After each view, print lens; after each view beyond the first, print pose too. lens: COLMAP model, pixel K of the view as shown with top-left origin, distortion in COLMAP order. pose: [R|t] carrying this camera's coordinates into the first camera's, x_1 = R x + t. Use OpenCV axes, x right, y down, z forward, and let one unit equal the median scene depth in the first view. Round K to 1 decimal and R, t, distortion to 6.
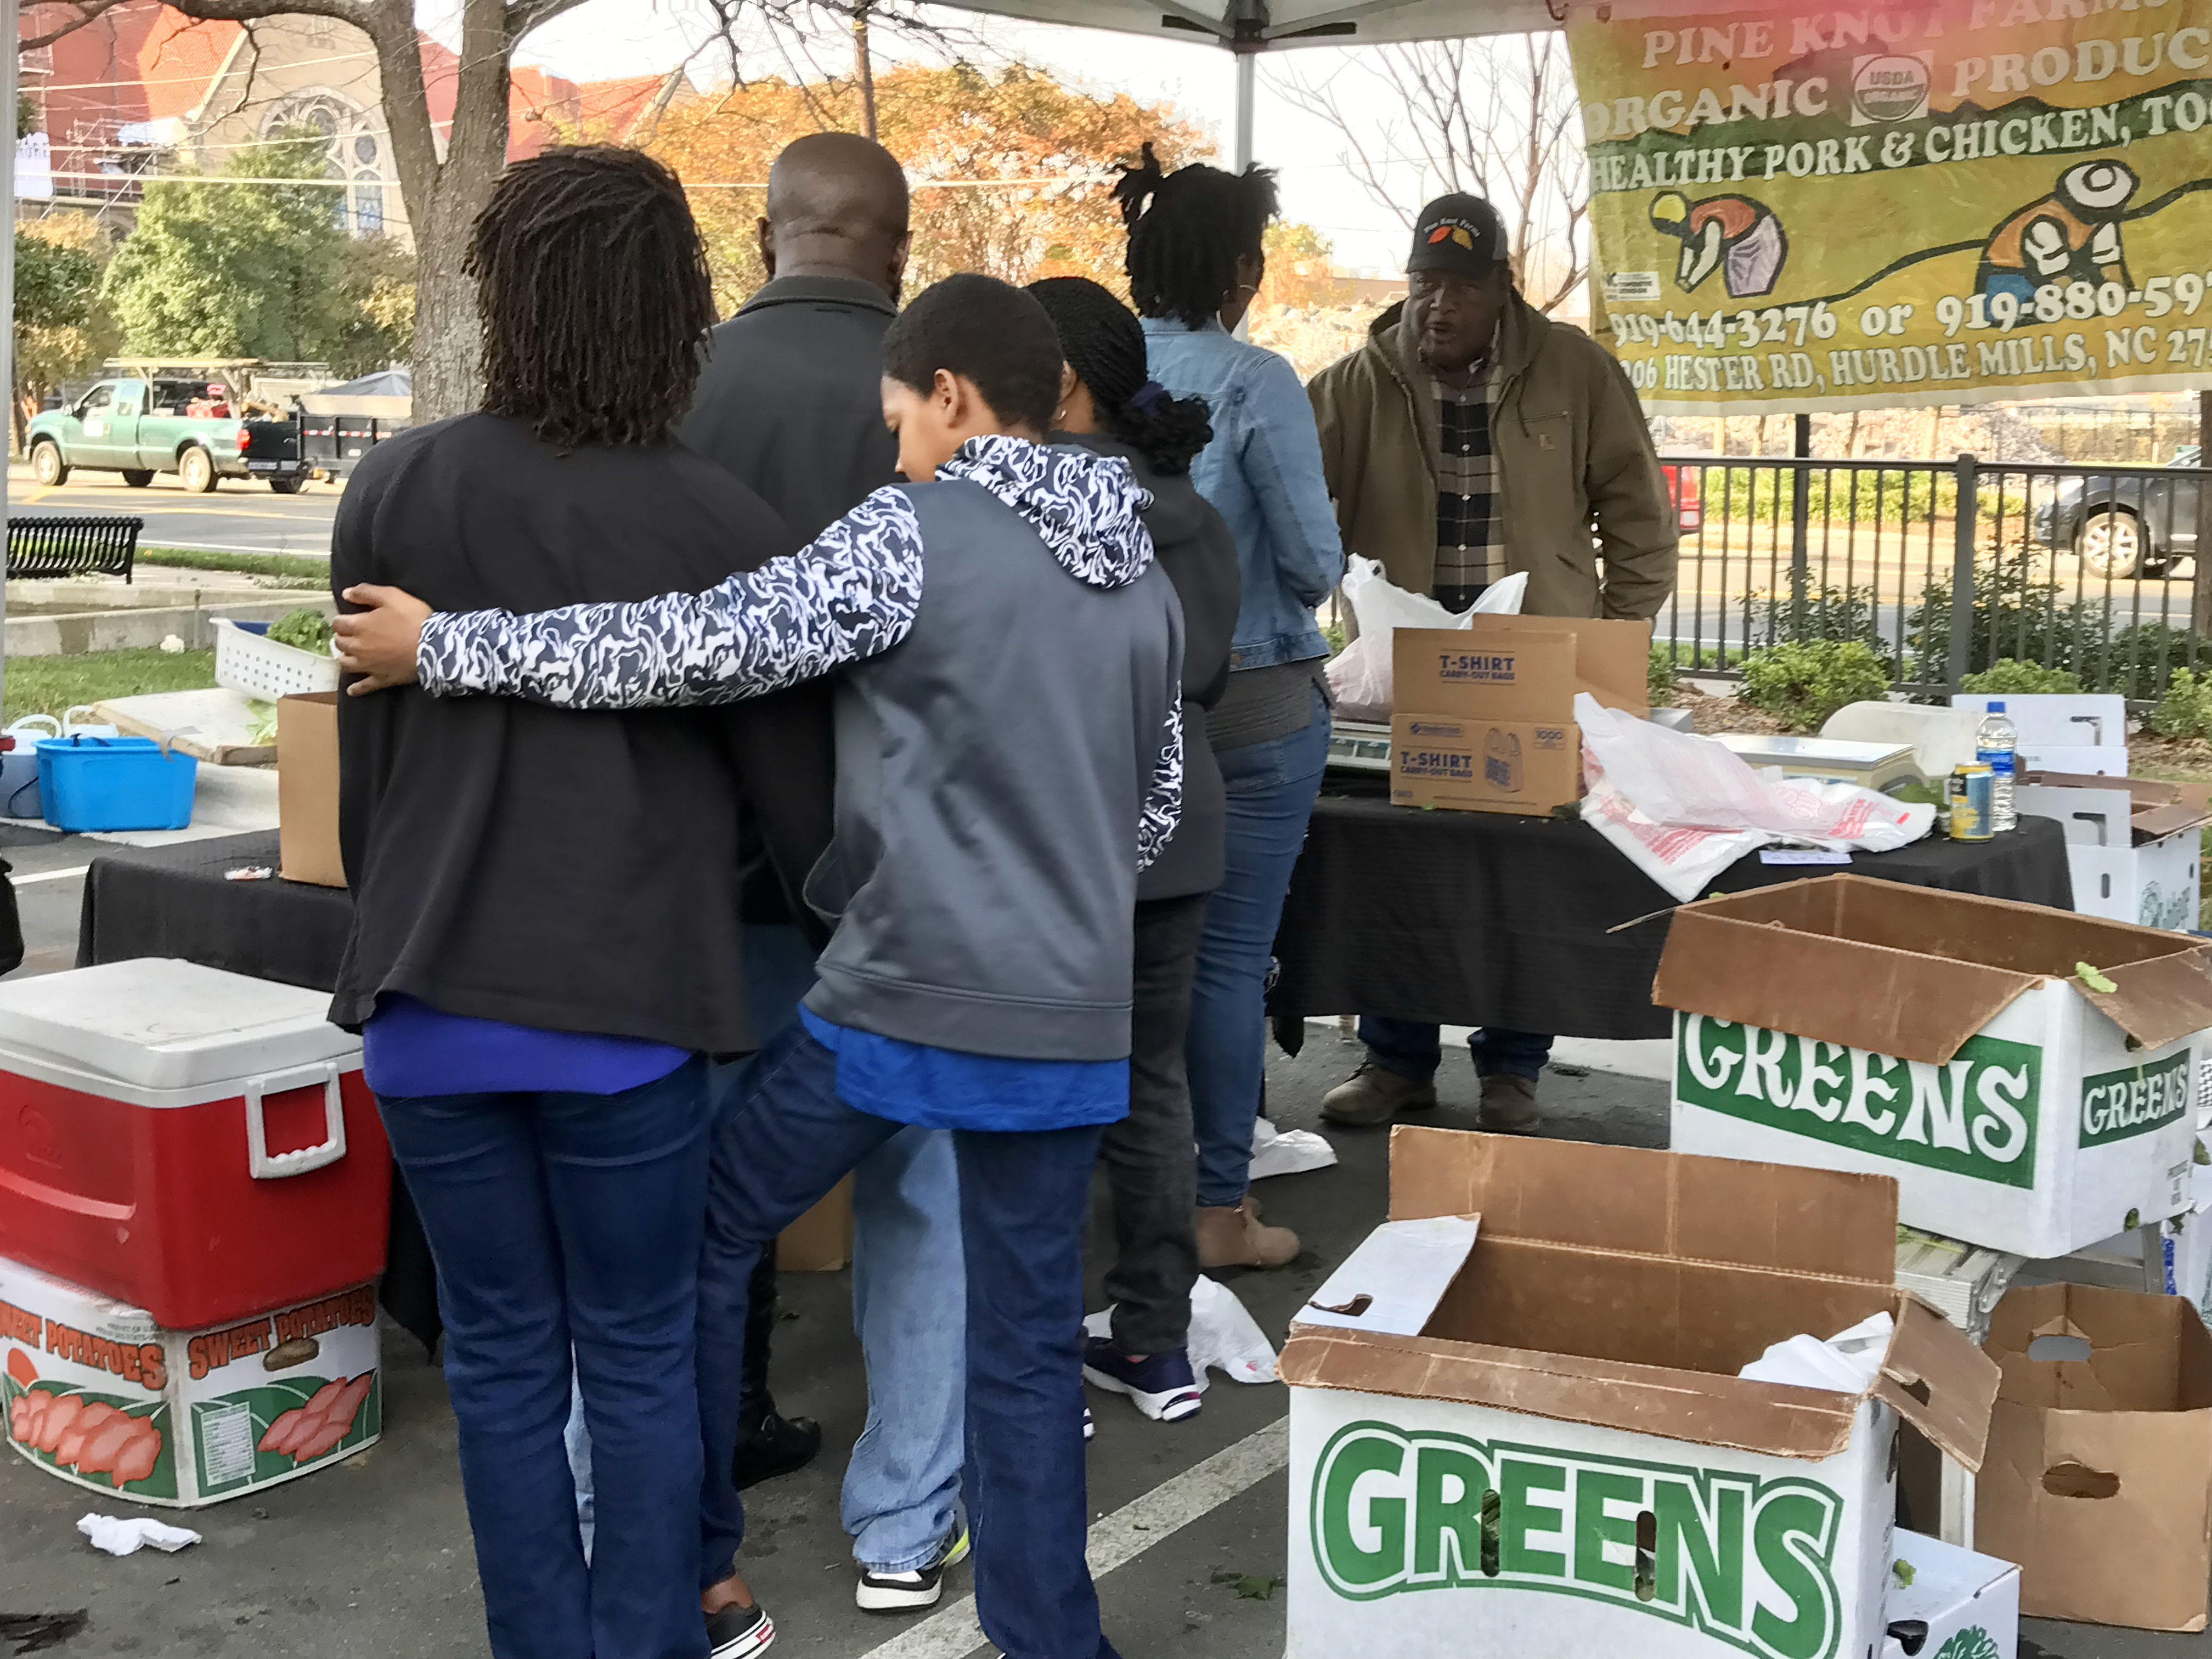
lens RADIAL K [[2710.1, 0, 1291.3], [0, 2710.1, 800.0], [0, 0, 1]] dist [0.085186, 0.000000]
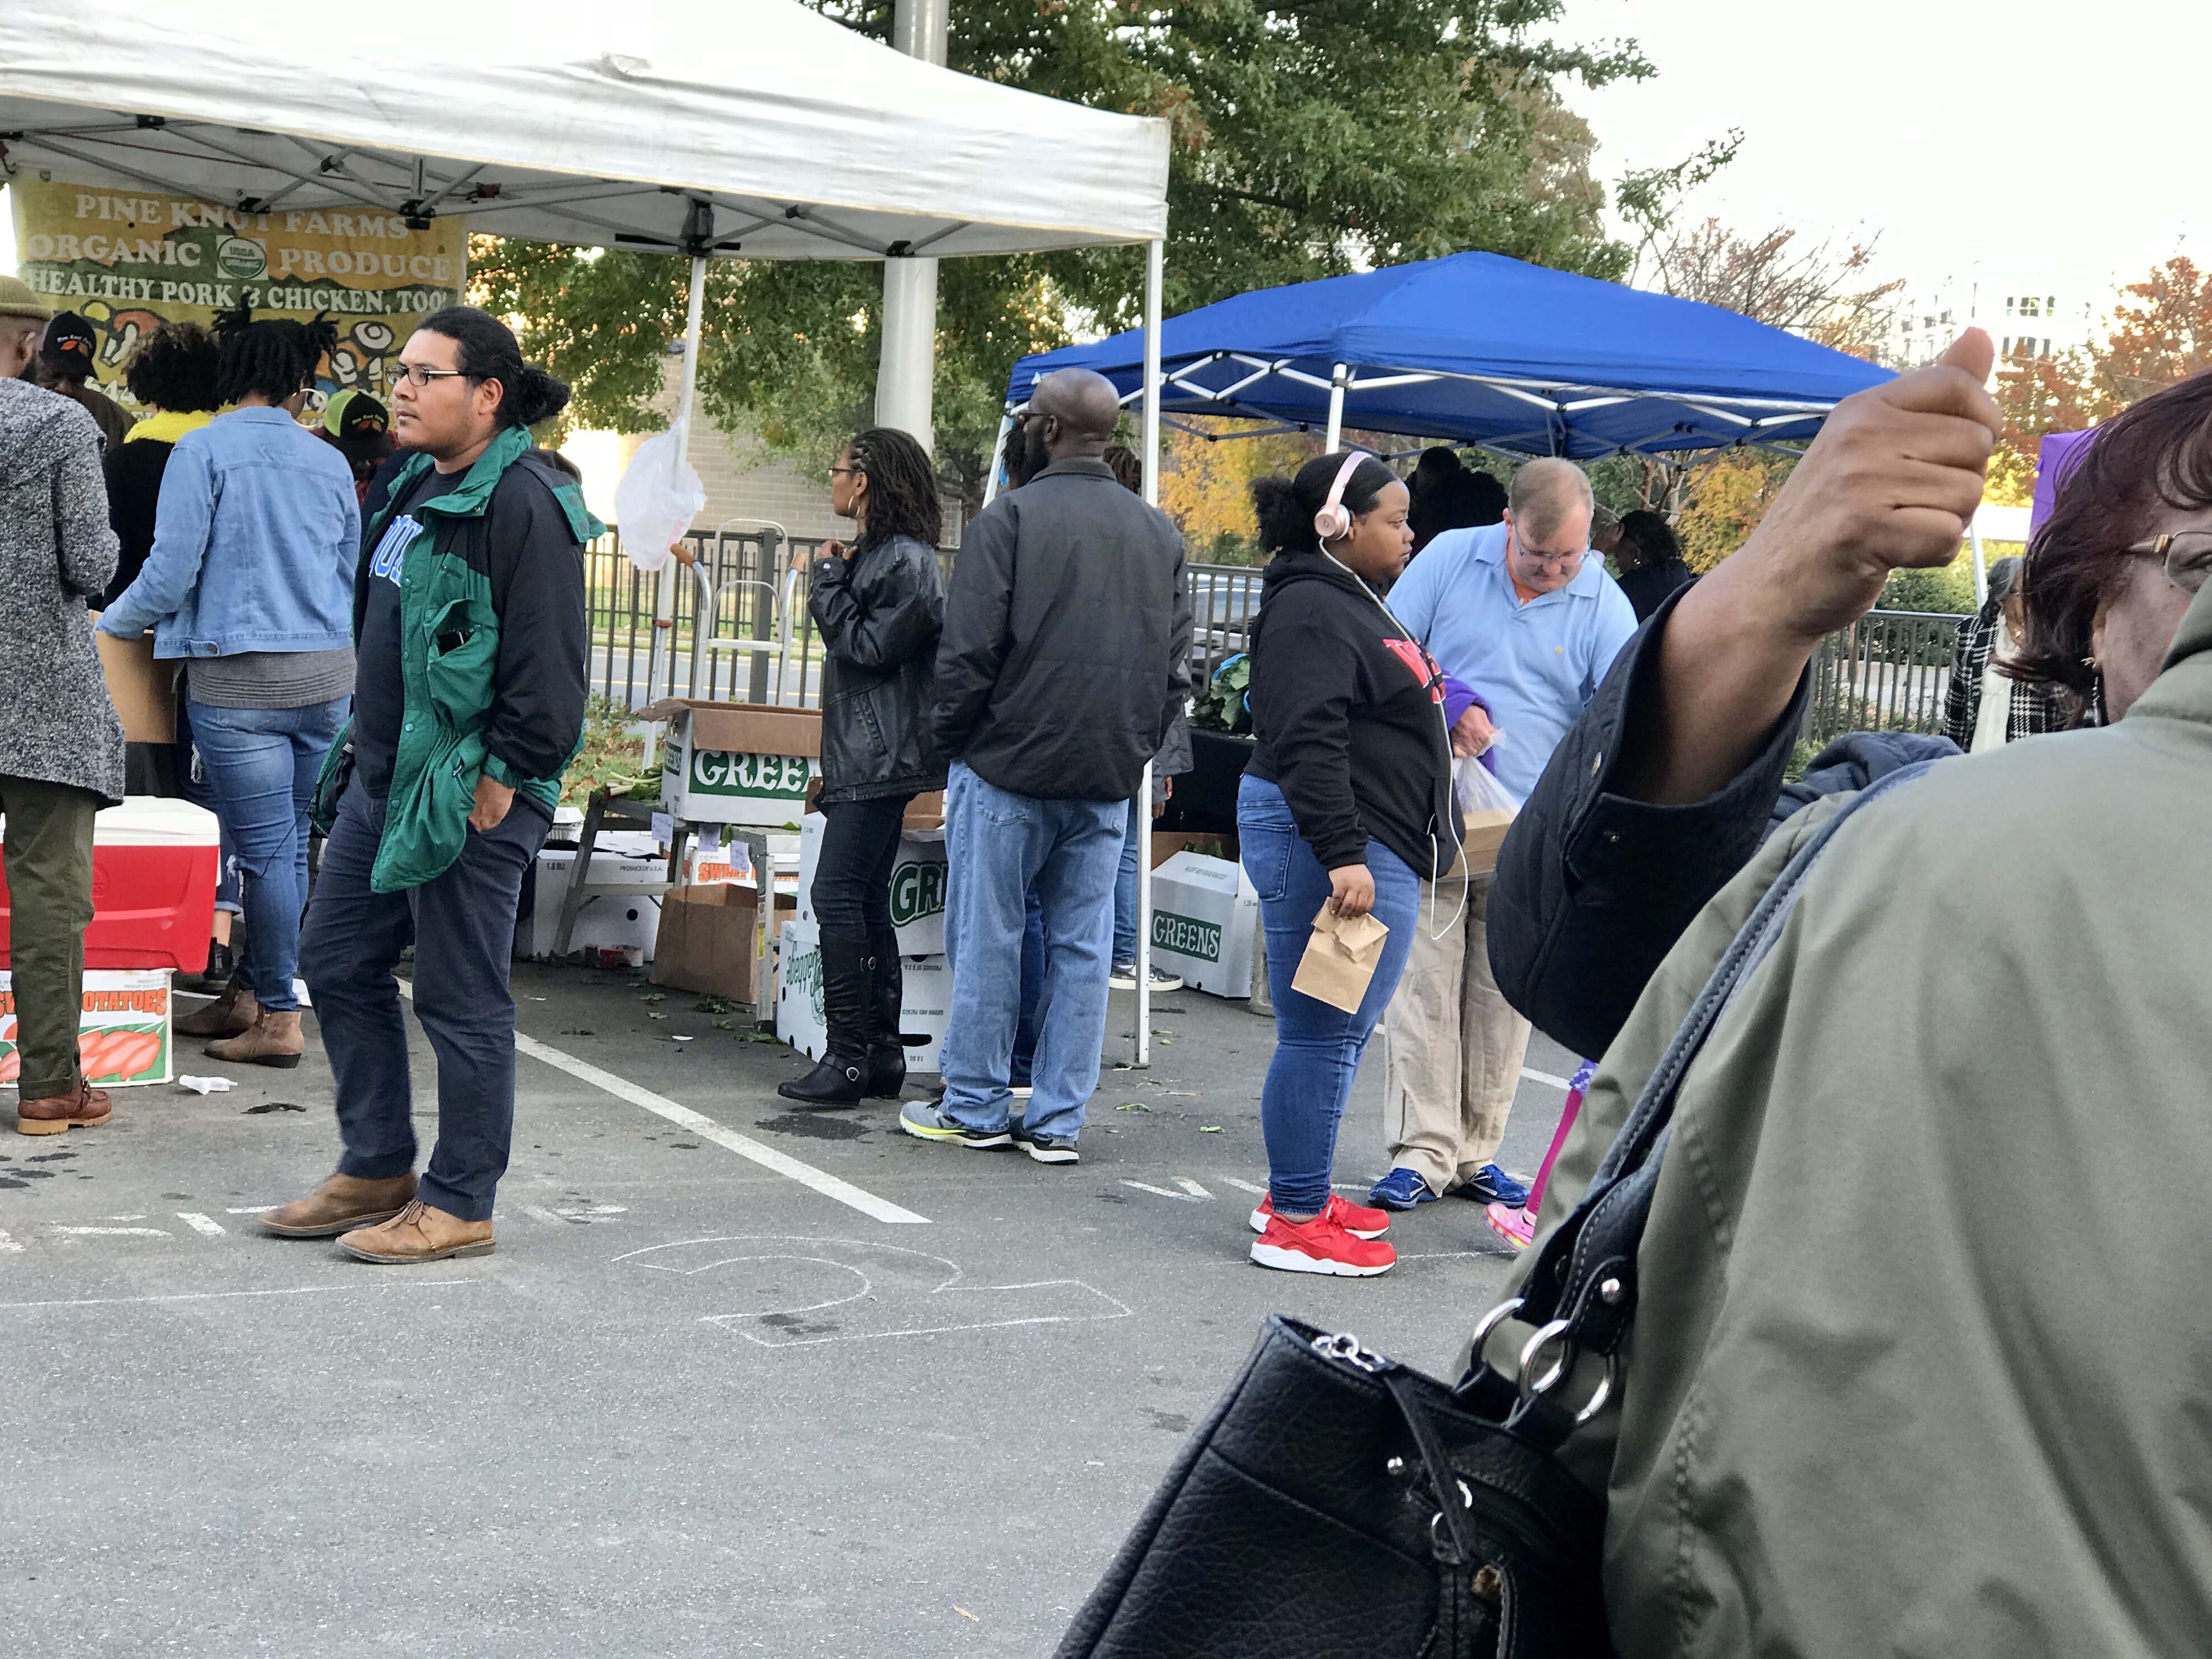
lens RADIAL K [[3663.1, 0, 1103.9], [0, 3663.1, 832.4], [0, 0, 1]] dist [0.066900, 0.000000]
pose [[0.407345, -0.055989, 0.911557, -1.610791], [0.064933, 0.997369, 0.032243, 0.043829], [-0.910963, 0.046056, 0.409909, -0.354368]]
